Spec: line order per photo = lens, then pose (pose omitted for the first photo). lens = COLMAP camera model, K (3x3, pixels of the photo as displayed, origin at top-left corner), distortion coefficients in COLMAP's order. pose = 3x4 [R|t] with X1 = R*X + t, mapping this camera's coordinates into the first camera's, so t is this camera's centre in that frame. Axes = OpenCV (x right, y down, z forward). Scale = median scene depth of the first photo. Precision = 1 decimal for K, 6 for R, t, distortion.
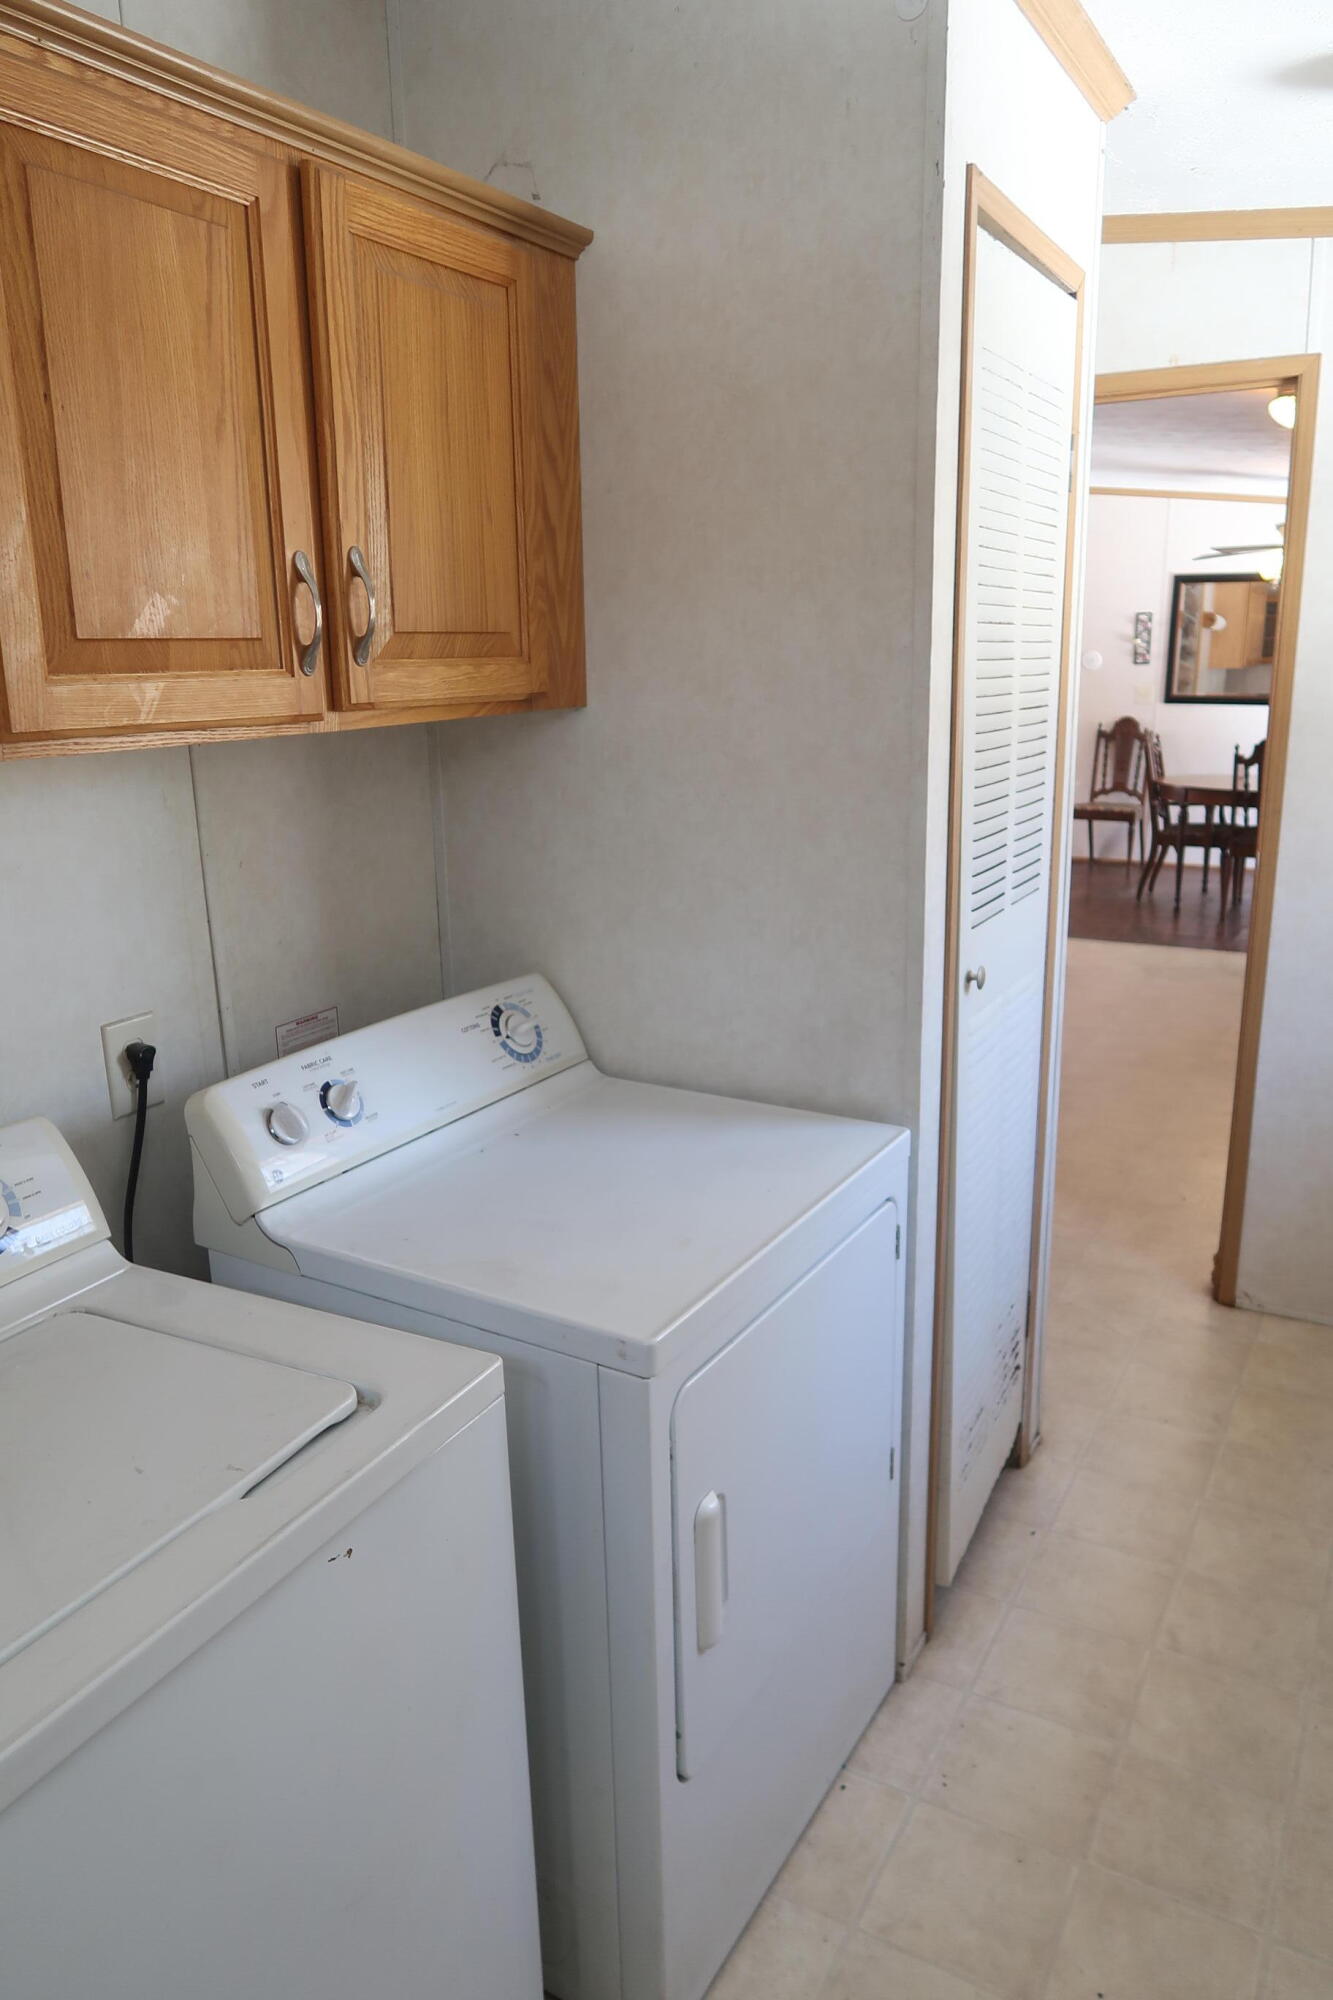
lens RADIAL K [[1365.9, 0, 666.5], [0, 1365.9, 1000.0], [0, 0, 1]] dist [-0.024448, 0.005444]
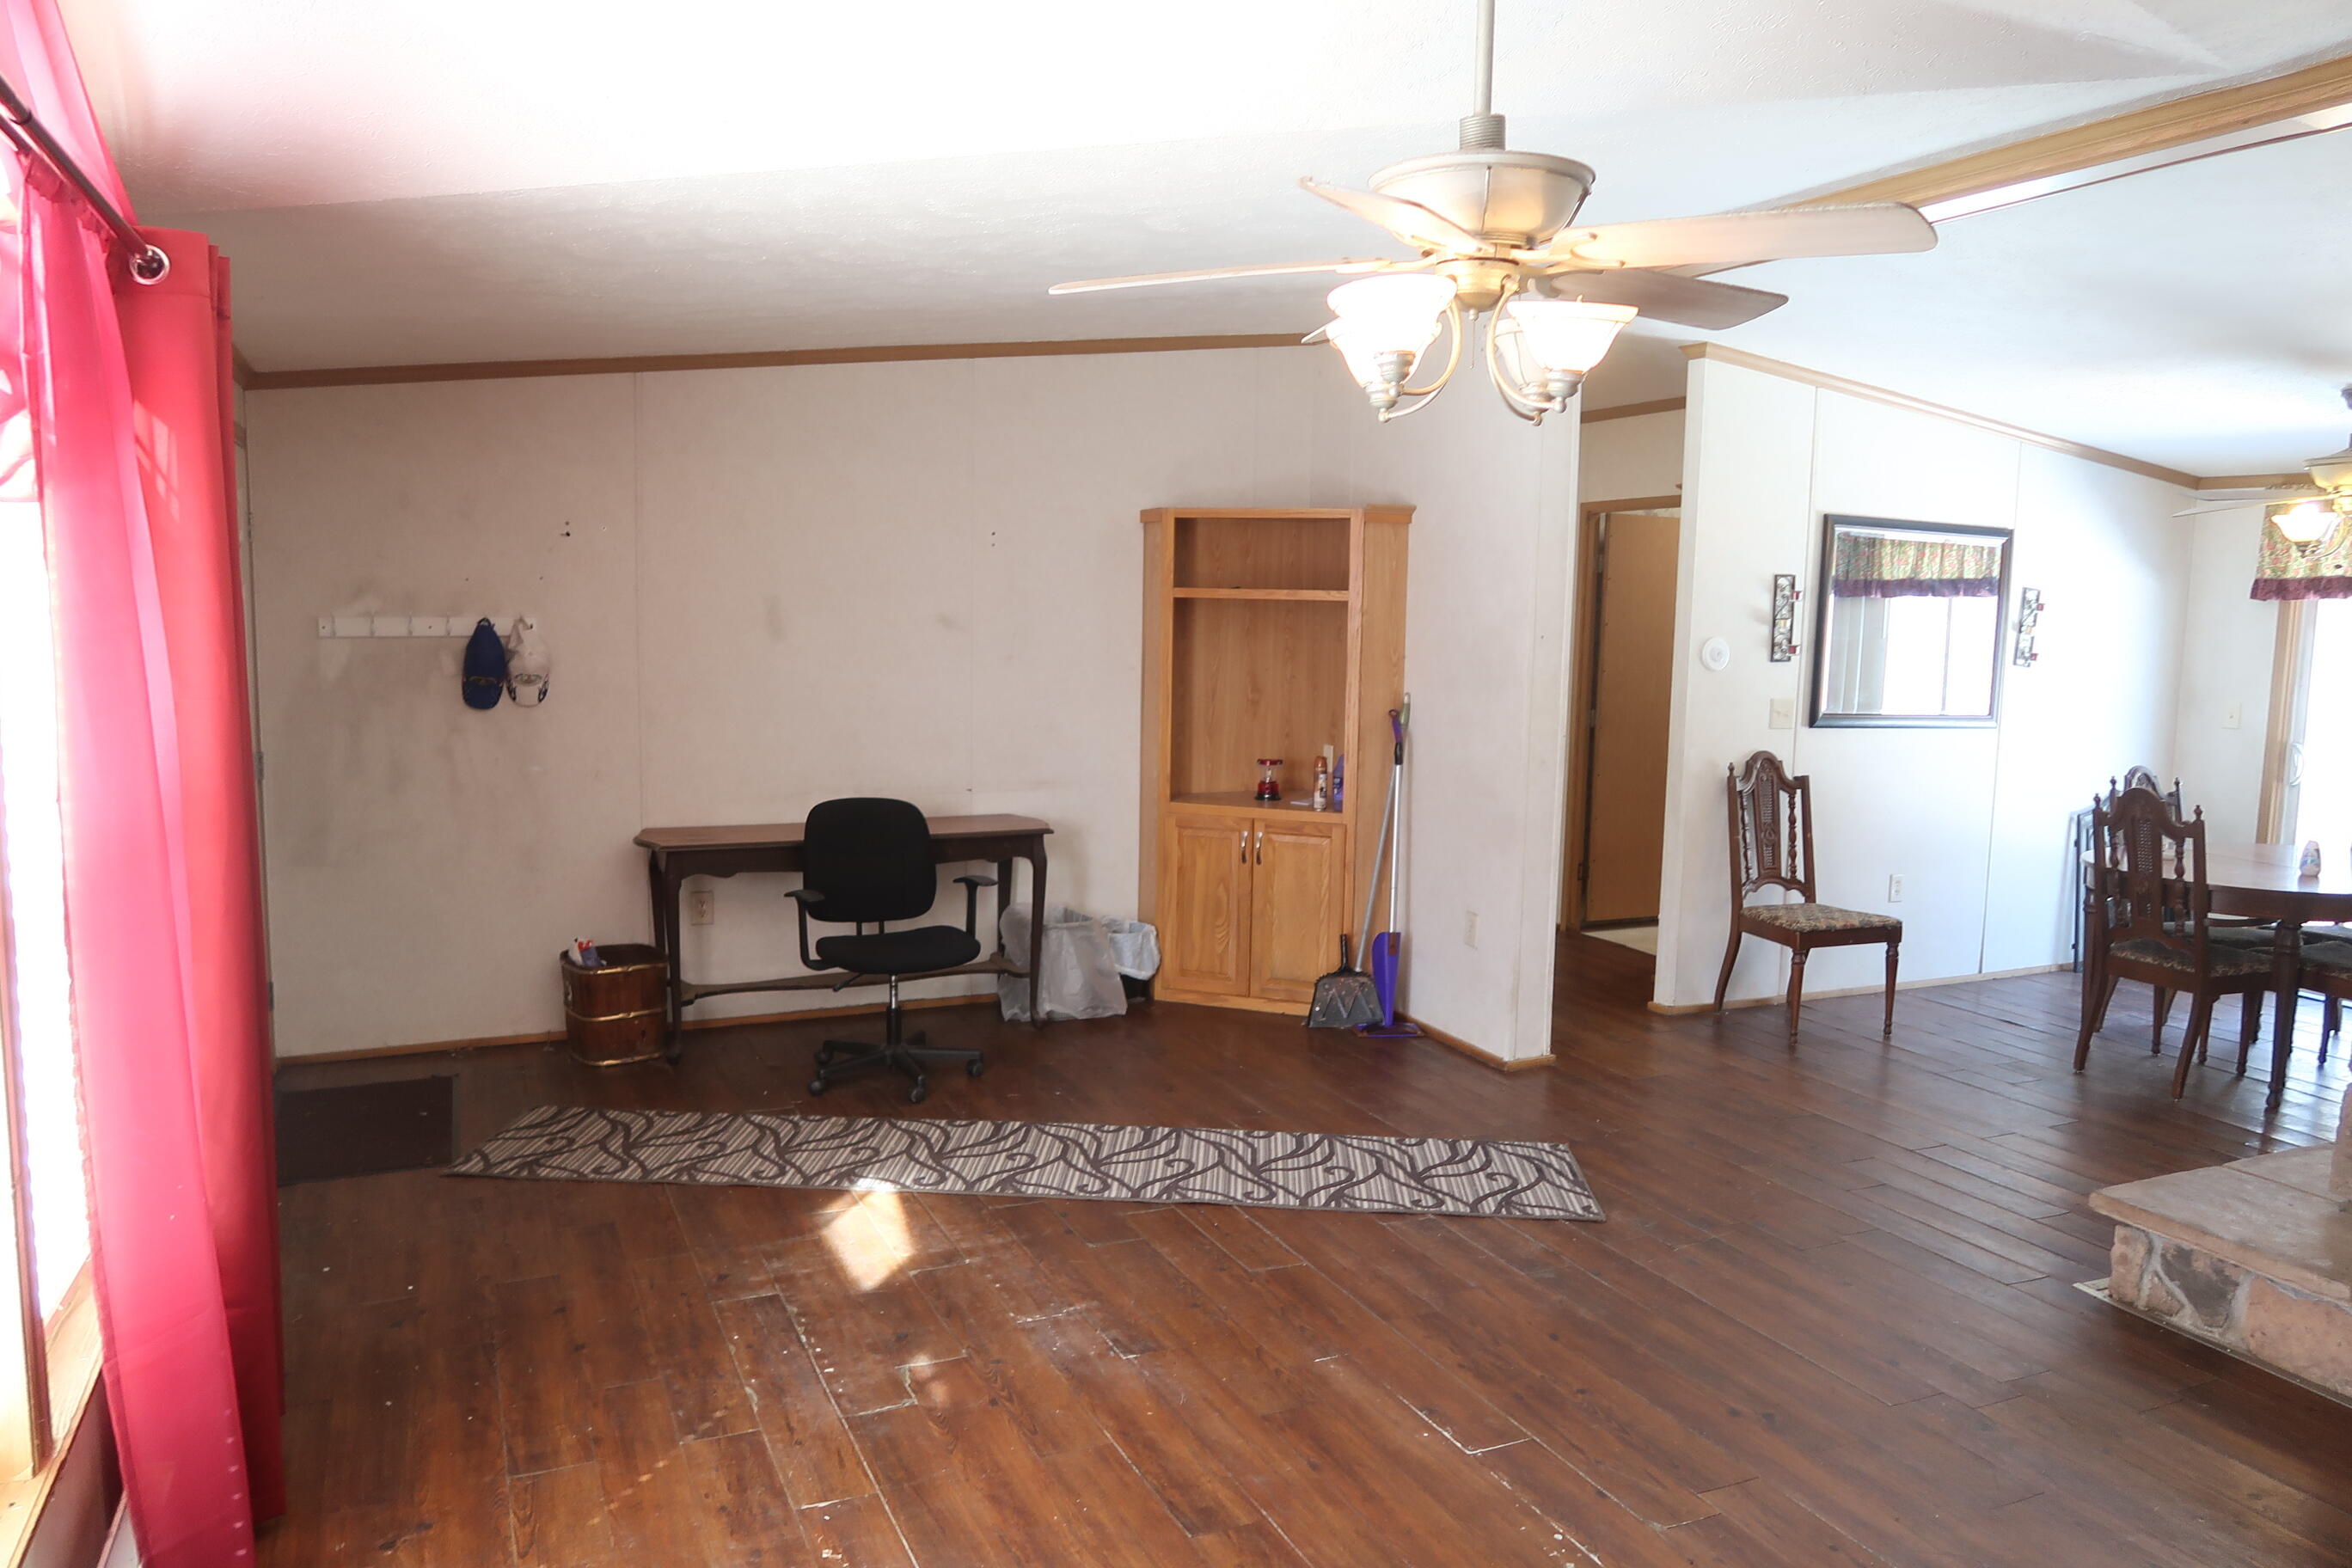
lens RADIAL K [[1624.0, 0, 1199.8], [0, 1624.0, 788.2], [0, 0, 1]] dist [-0.021473, 0.007422]
pose [[0.564881, -0.065213, 0.822591, -0.354849], [0.172680, 0.984143, -0.040561, -0.208548], [-0.806902, 0.164957, 0.567185, 0.816734]]
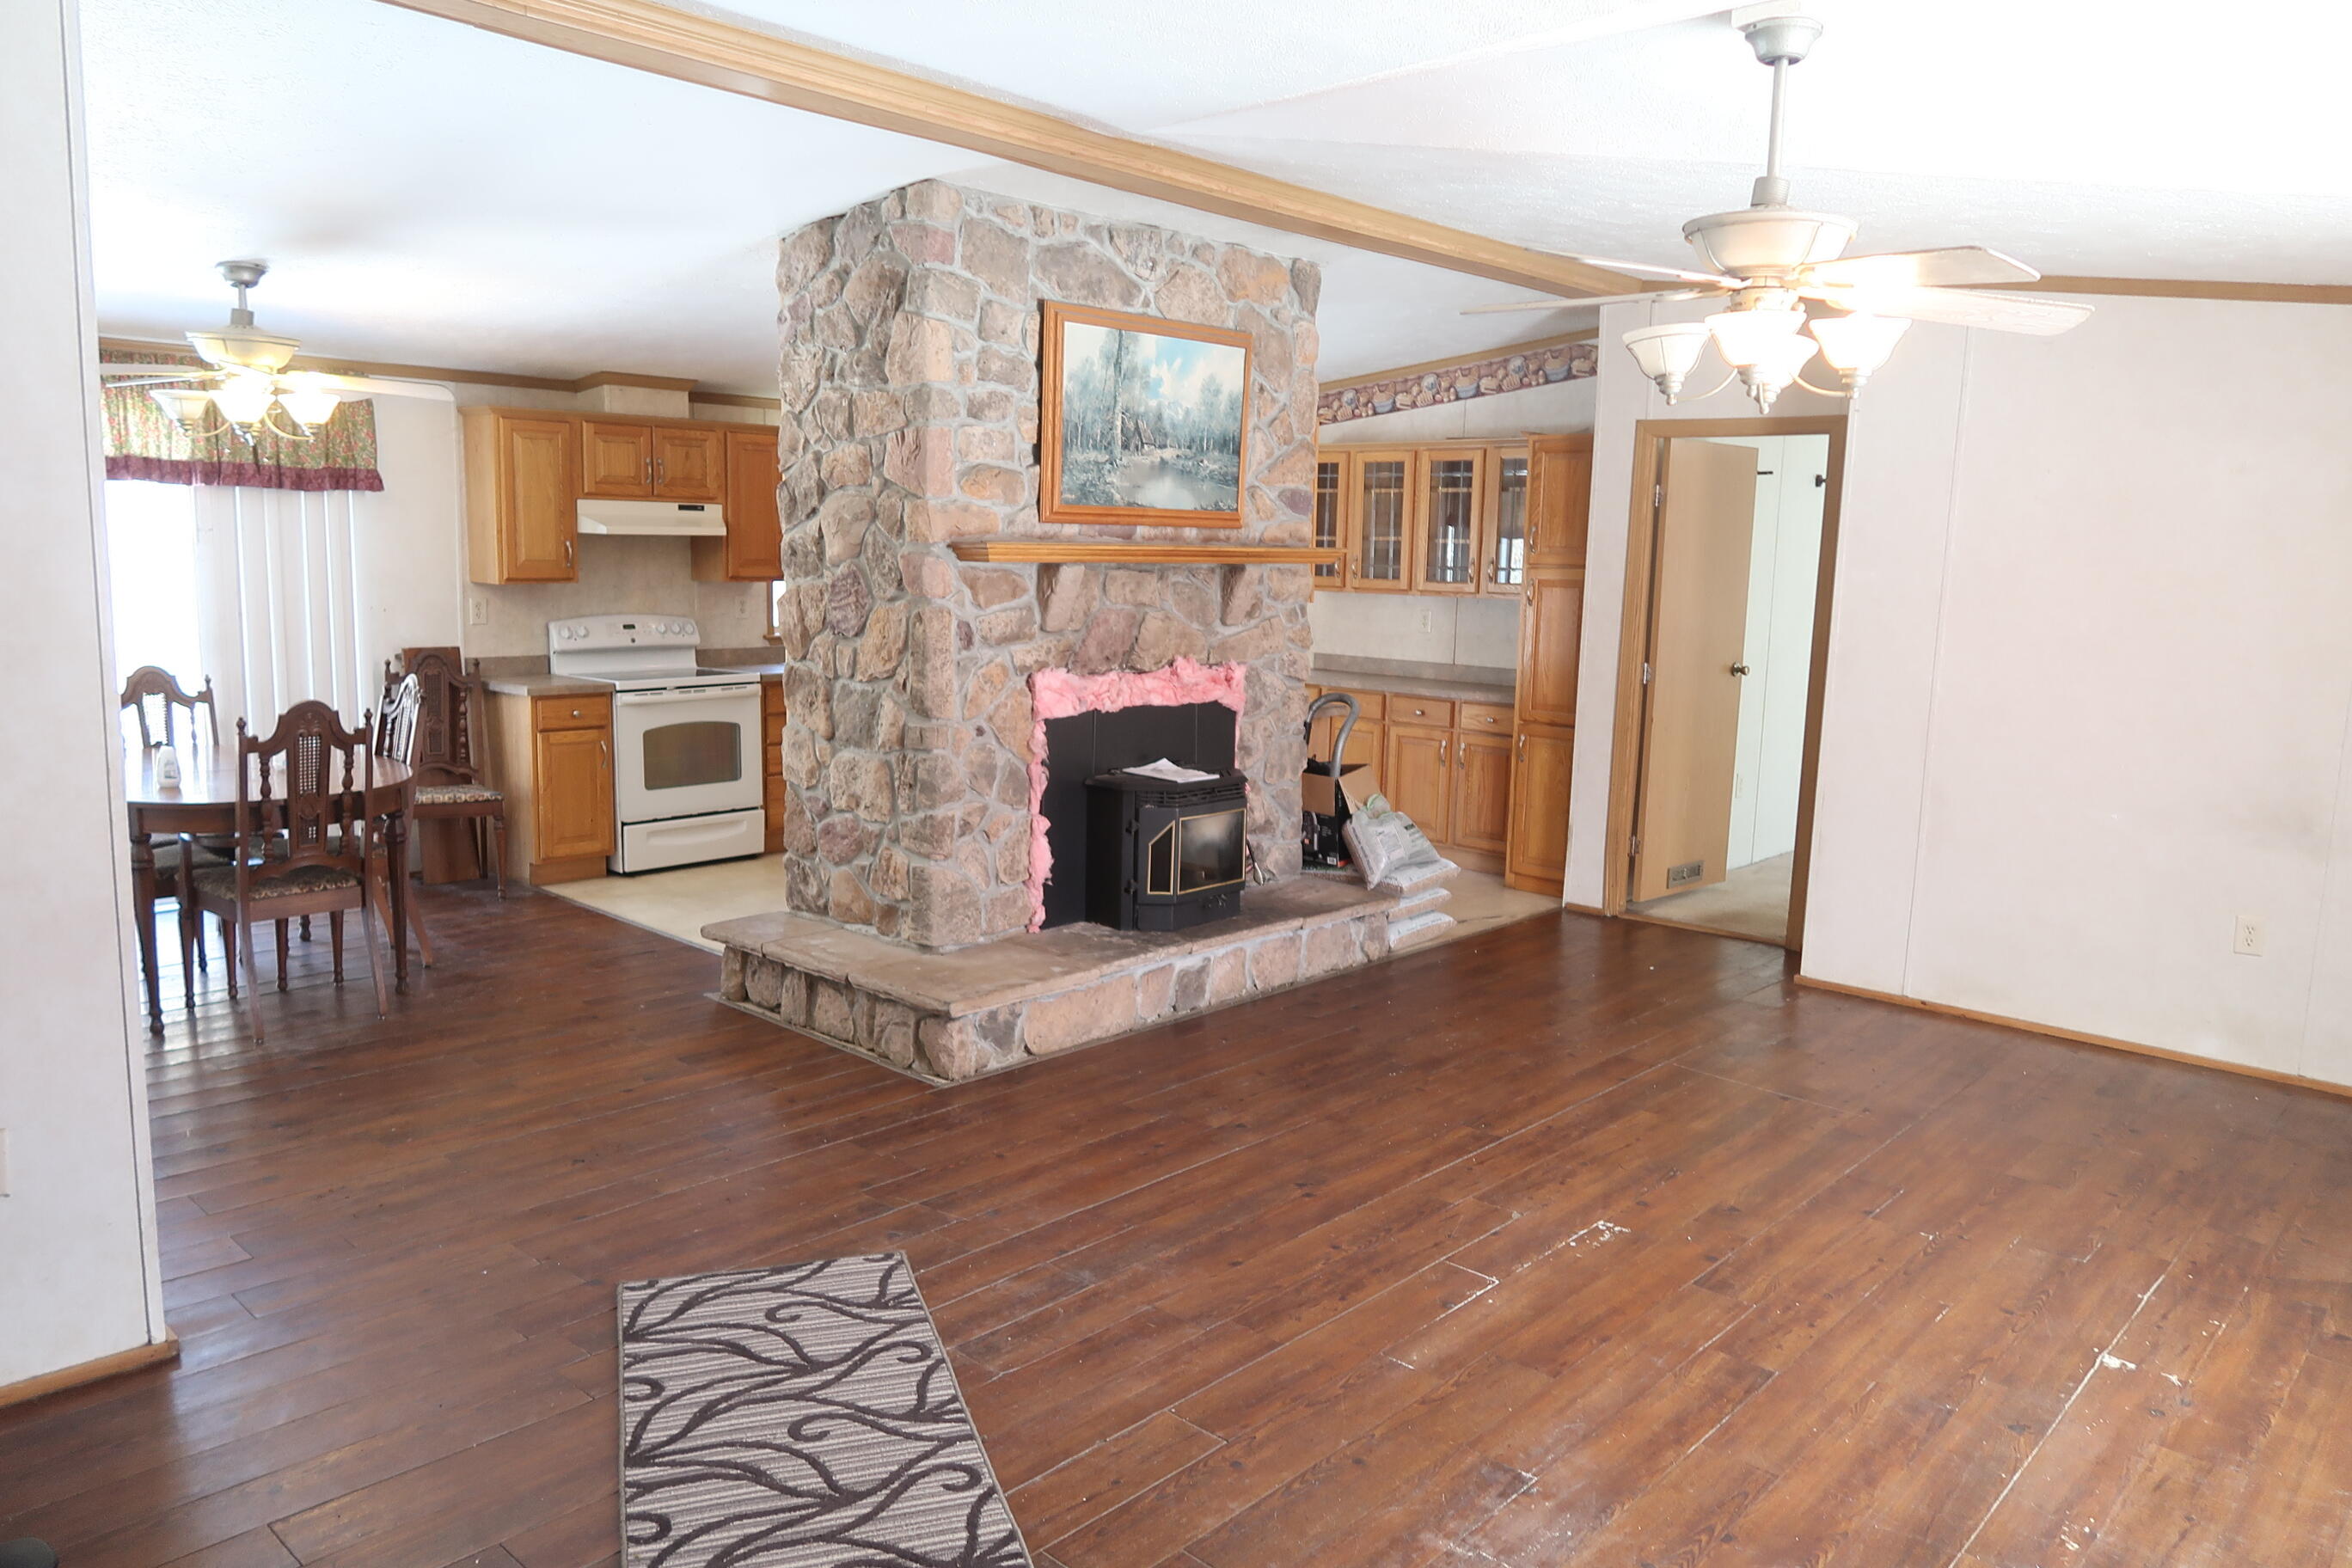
lens RADIAL K [[1606.3, 0, 1176.0], [0, 1606.3, 784.0], [0, 0, 1]] dist [-0.024448, 0.005444]
pose [[-0.974941, -0.041340, 0.218588, -0.074709], [0.046207, 0.923522, 0.380752, -0.329547], [-0.217611, 0.381312, -0.898469, 1.275744]]
